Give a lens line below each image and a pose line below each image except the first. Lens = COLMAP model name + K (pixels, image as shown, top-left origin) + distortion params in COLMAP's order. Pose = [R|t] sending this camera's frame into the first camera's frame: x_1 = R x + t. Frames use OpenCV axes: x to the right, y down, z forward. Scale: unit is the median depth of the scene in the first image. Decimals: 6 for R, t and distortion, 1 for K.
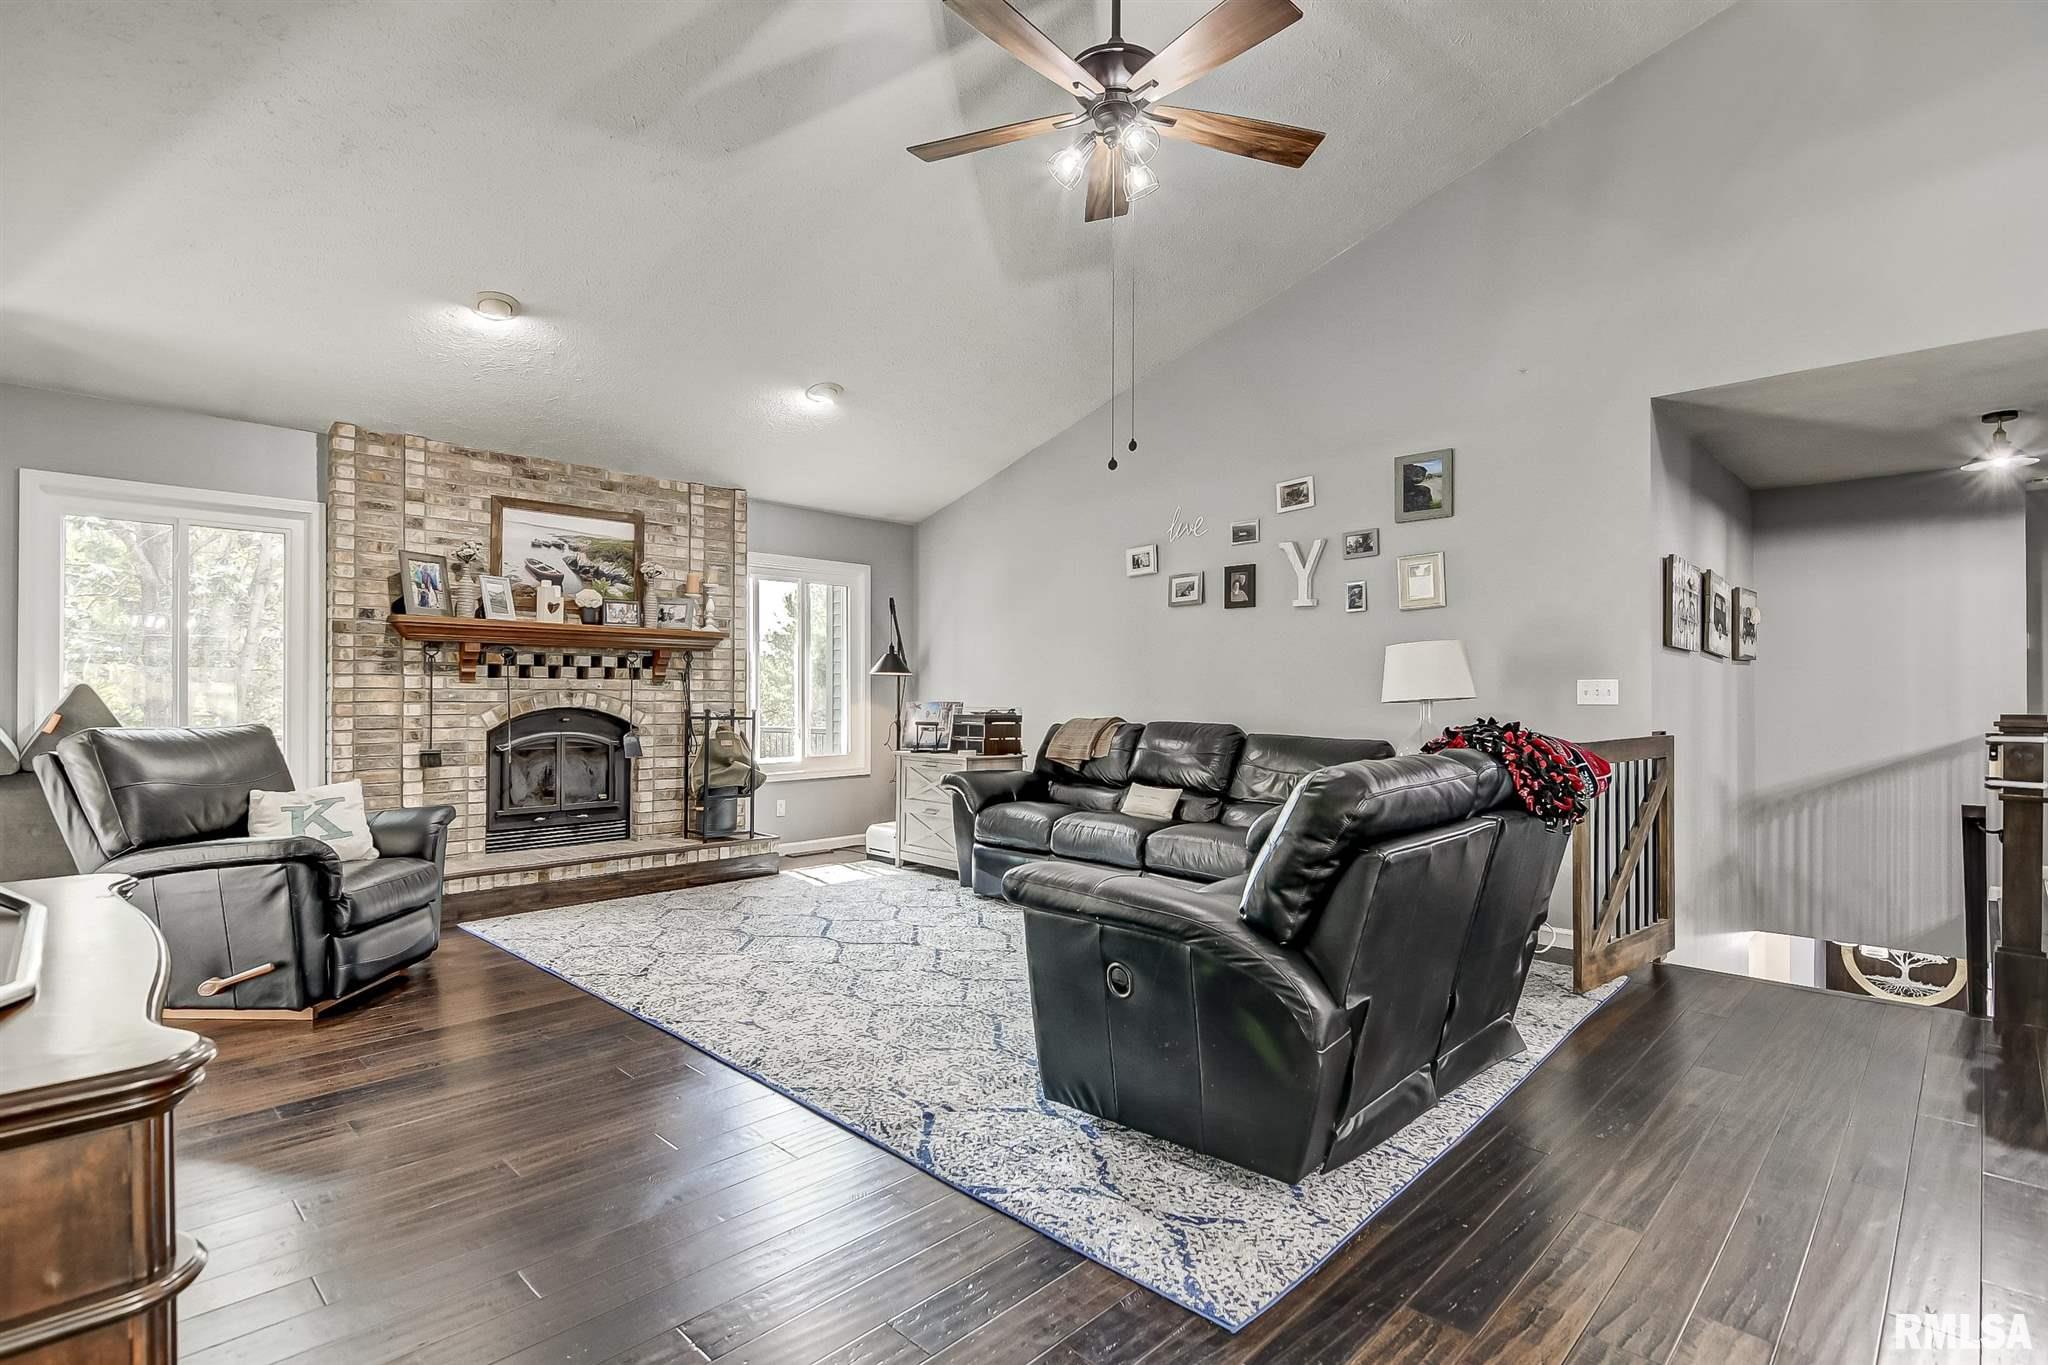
lens RADIAL K [[984.8, 0, 1023.5], [0, 984.8, 683.7], [0, 0, 1]] dist [0.004668, -0.006847]
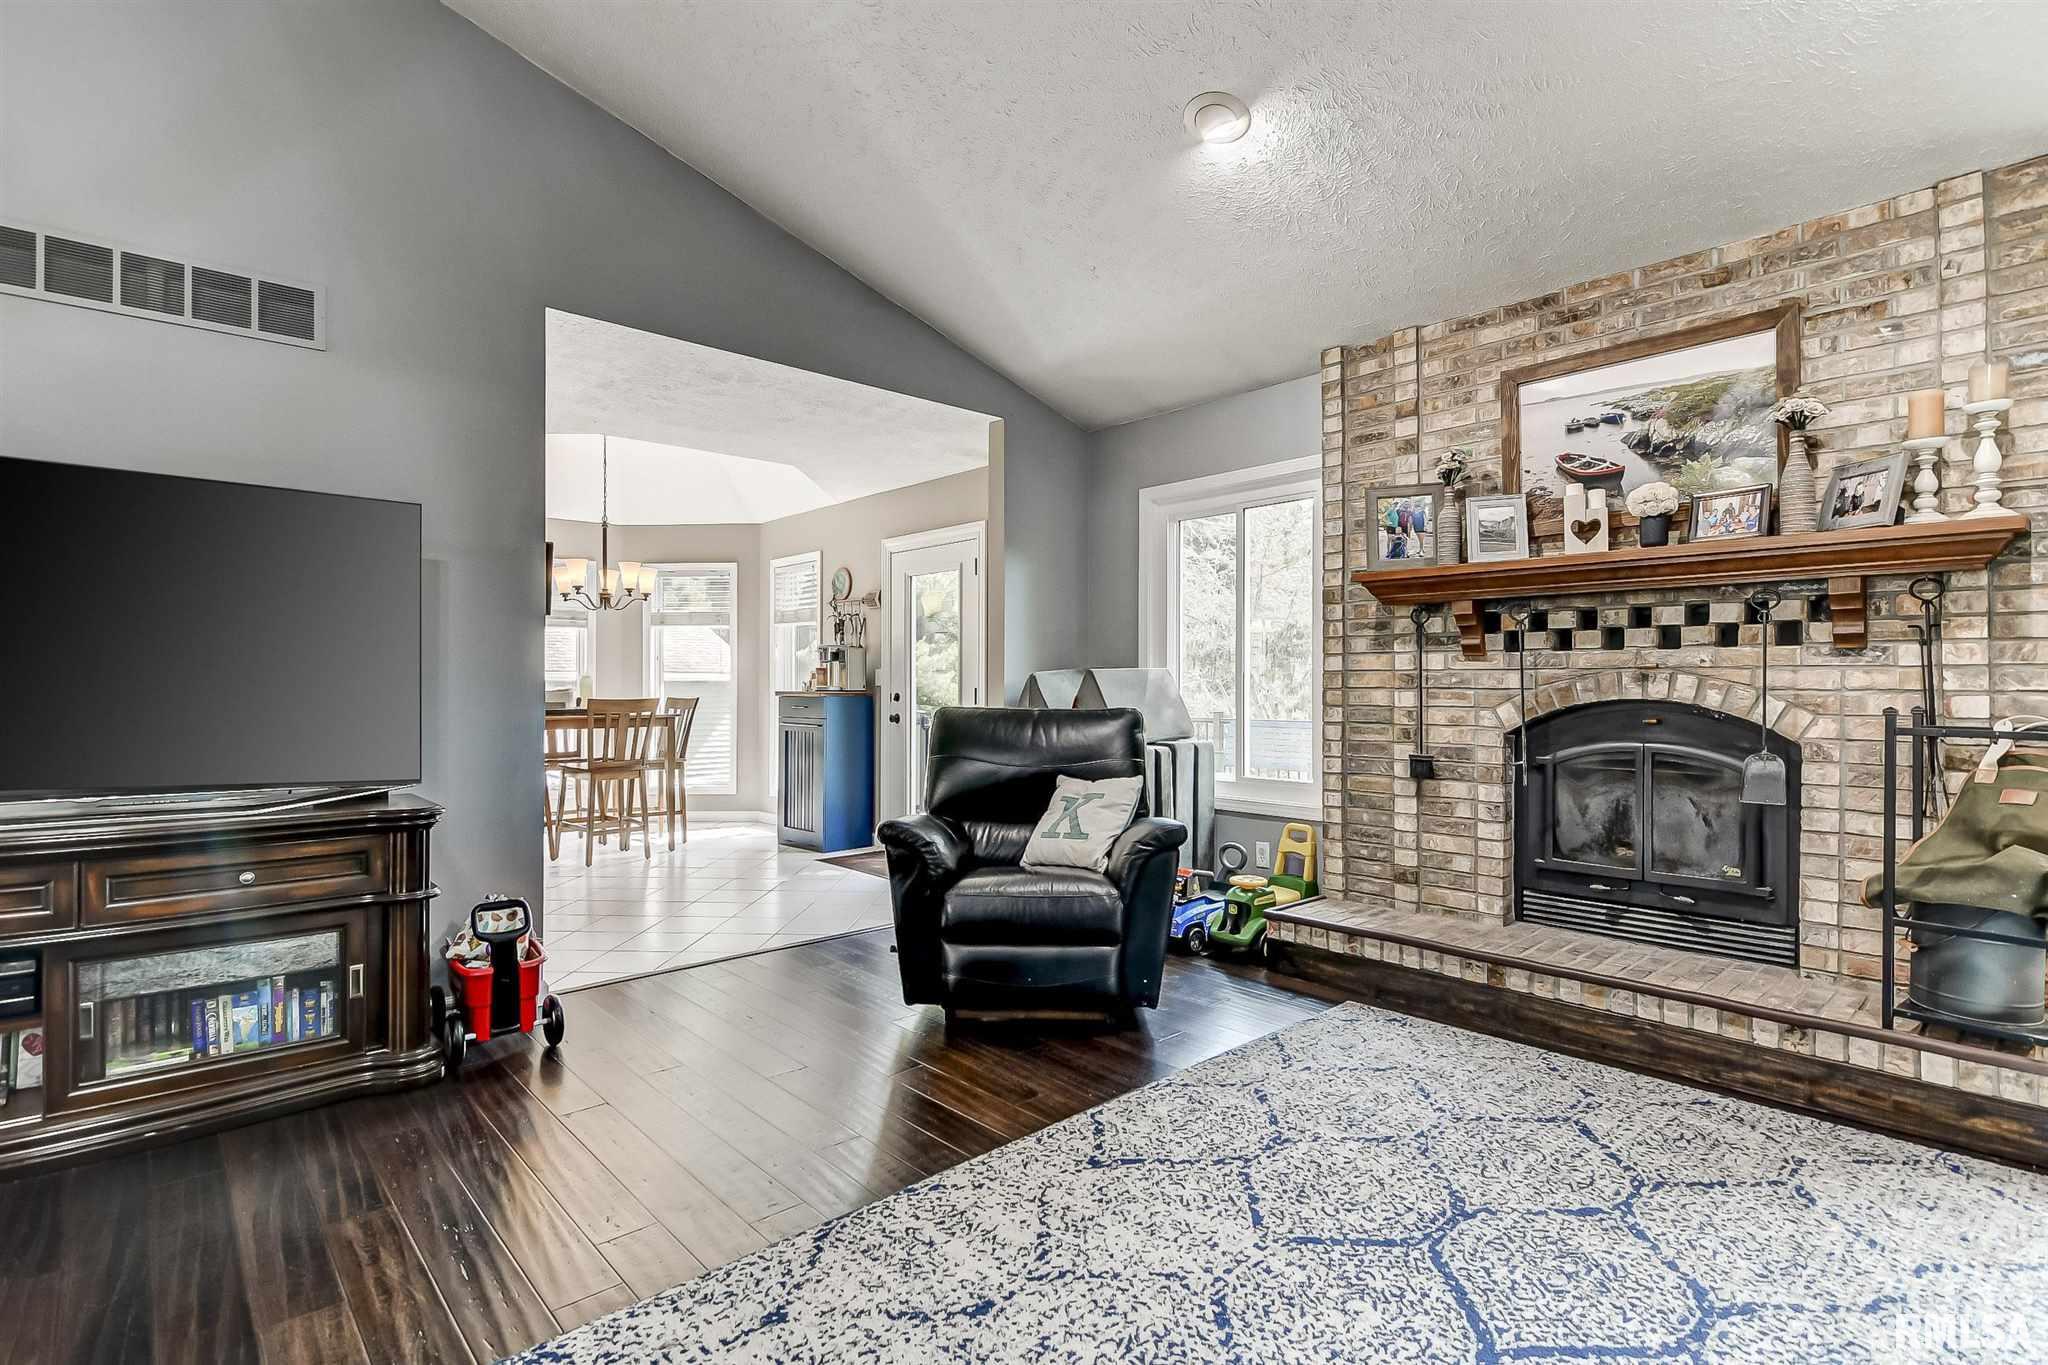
lens RADIAL K [[984.8, 0, 1002.2], [0, 984.8, 681.1], [0, 0, 1]] dist [0.004668, -0.006847]
pose [[-0.069348, -0.007807, -0.997562, 0.133184], [0.008507, 0.999928, -0.008417, 0.015838], [0.997556, -0.009069, -0.069276, 0.710046]]
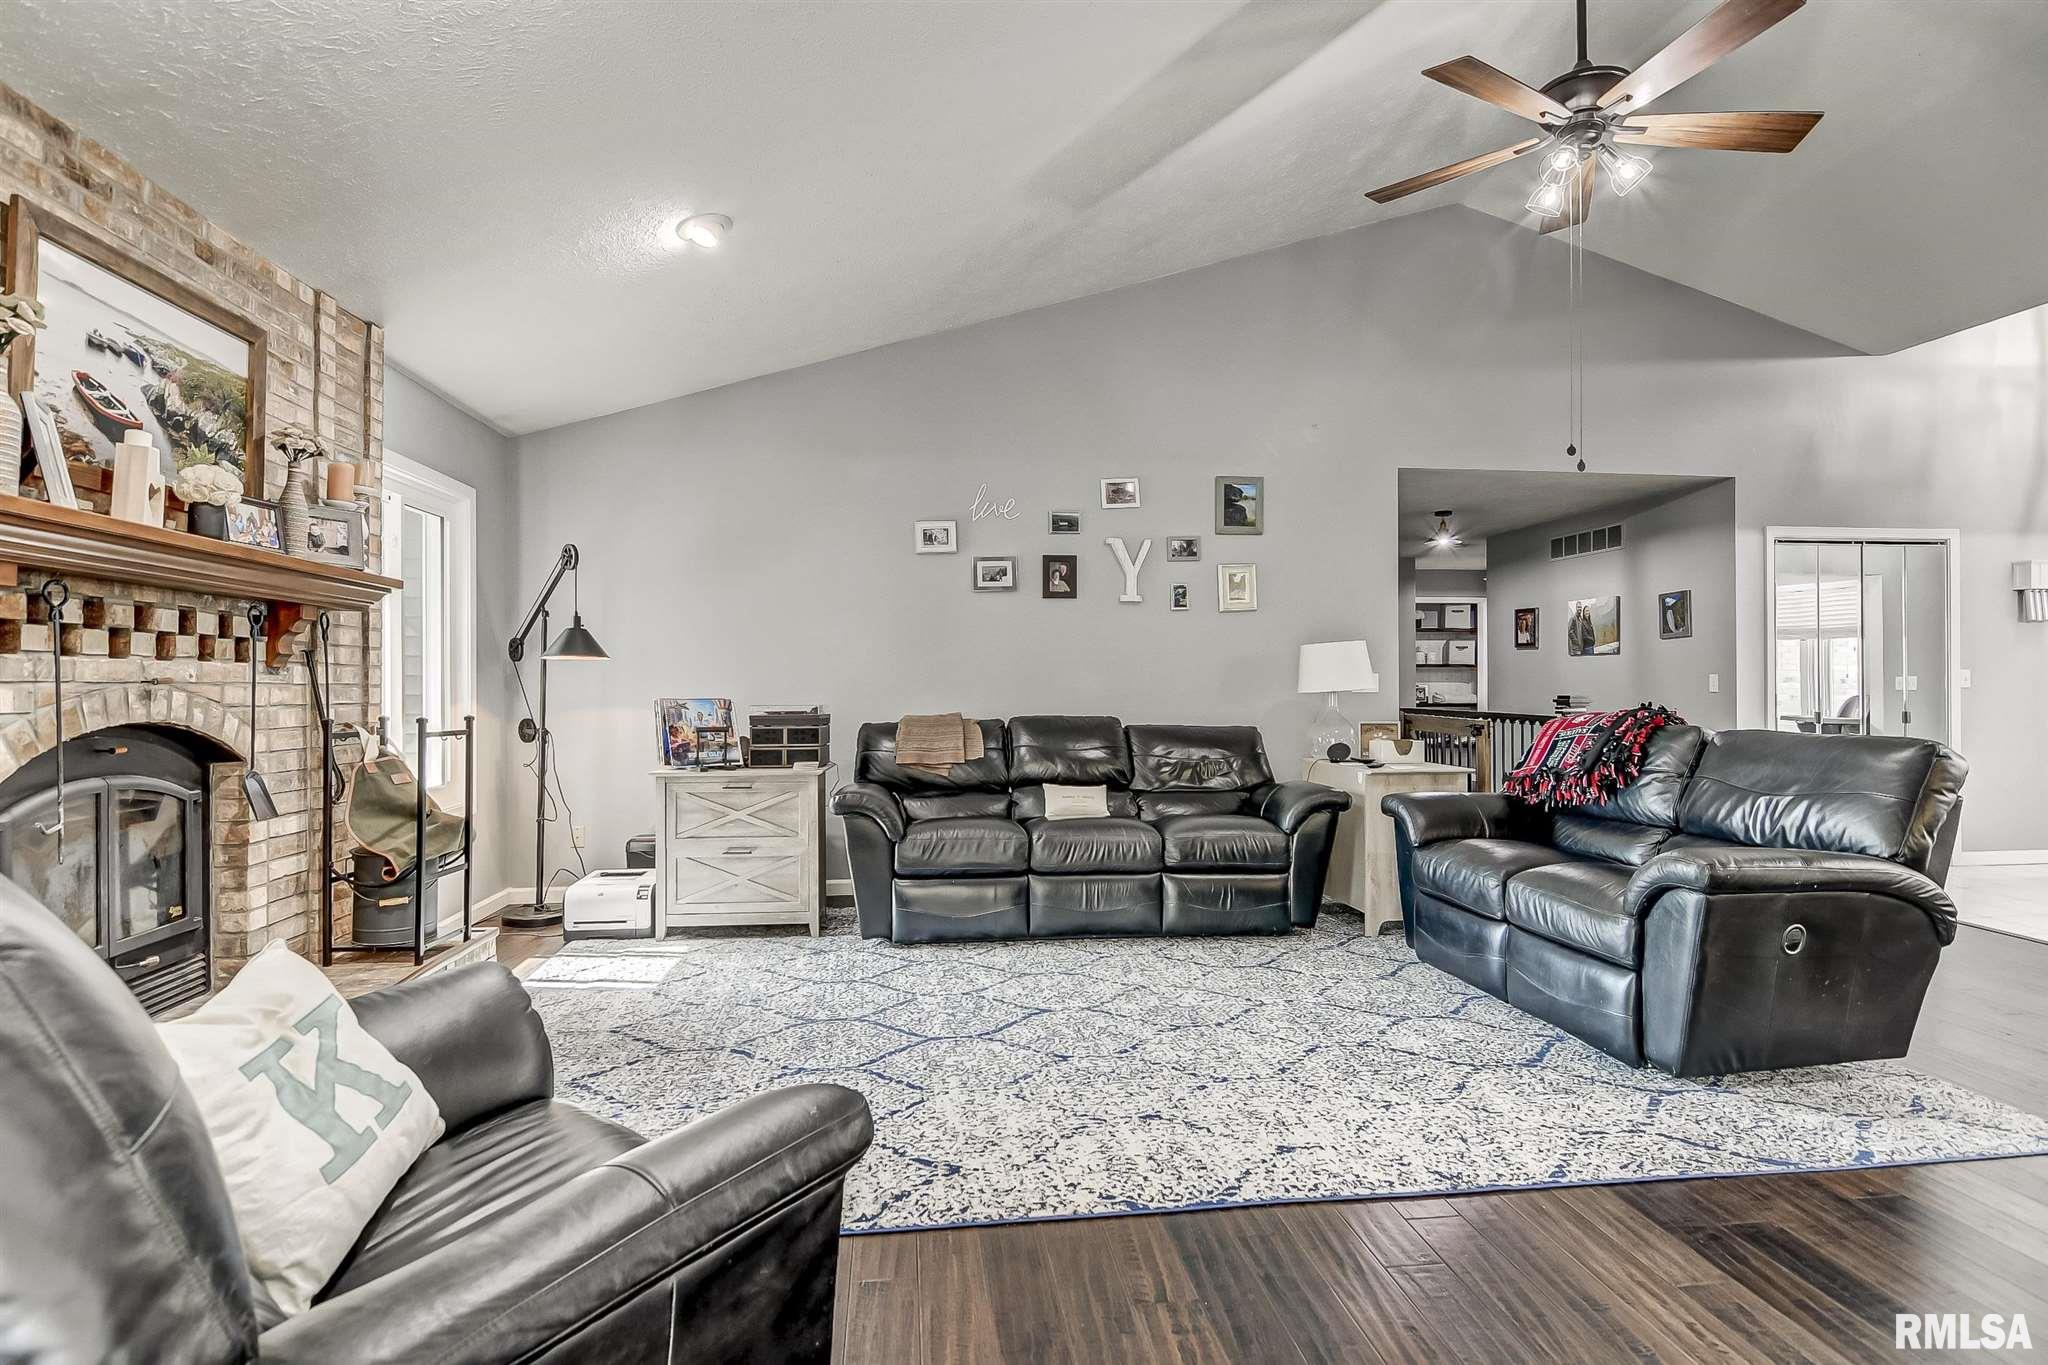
lens RADIAL K [[984.8, 0, 1003.9], [0, 984.8, 677.5], [0, 0, 1]] dist [0.004668, -0.006847]
pose [[0.628066, 0.002548, 0.778156, -0.593611], [-0.004298, 0.999991, 0.000195, 0.001953], [-0.778148, -0.003467, 0.628071, 0.437715]]
